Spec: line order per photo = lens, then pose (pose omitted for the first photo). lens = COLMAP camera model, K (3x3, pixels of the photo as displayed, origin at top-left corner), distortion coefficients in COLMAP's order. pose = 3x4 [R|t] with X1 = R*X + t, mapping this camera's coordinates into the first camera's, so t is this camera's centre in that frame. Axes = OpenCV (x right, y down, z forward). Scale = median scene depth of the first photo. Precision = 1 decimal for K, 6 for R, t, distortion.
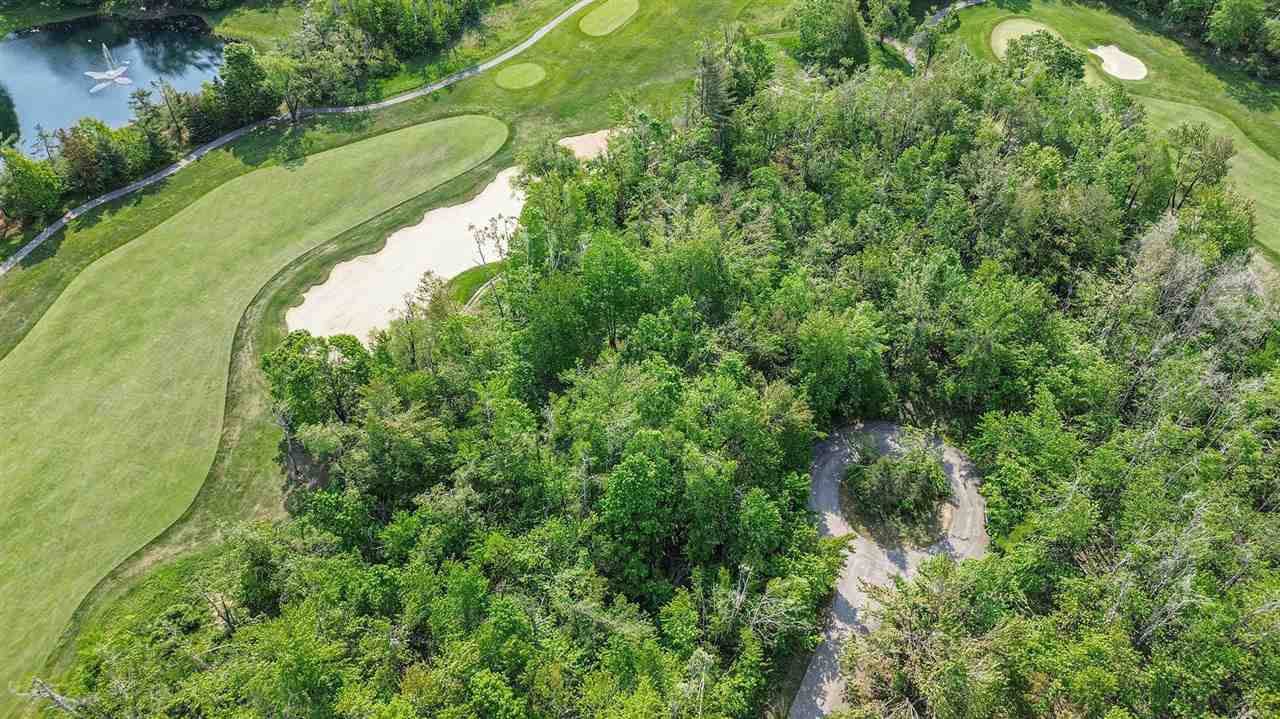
lens RADIAL K [[879.6, 0, 640.1], [0, 879.6, 376.4], [0, 0, 1]] dist [0.061080, -0.045958]
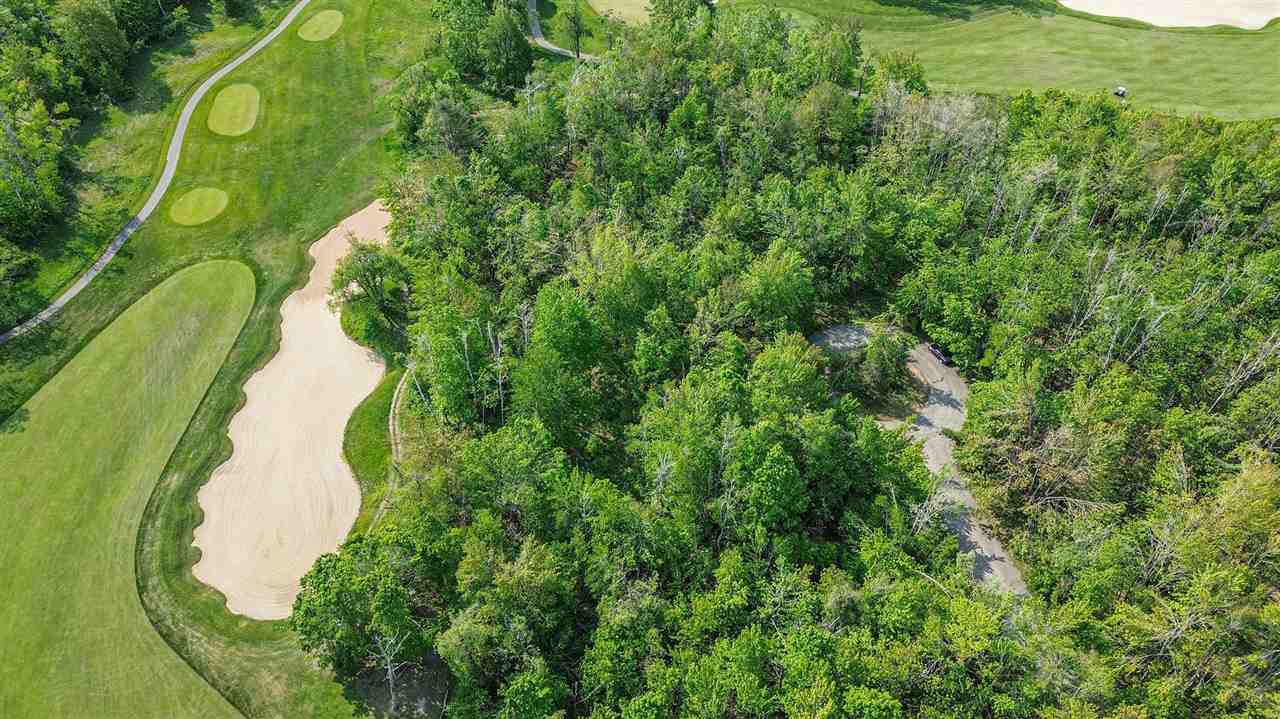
lens RADIAL K [[879.6, 0, 640.1], [0, 879.6, 376.4], [0, 0, 1]] dist [0.061080, -0.045958]
pose [[0.748681, -0.482471, 0.454641, -0.331371], [0.485584, 0.866001, 0.119375, -0.110515], [-0.451315, 0.131393, 0.882639, 0.091723]]
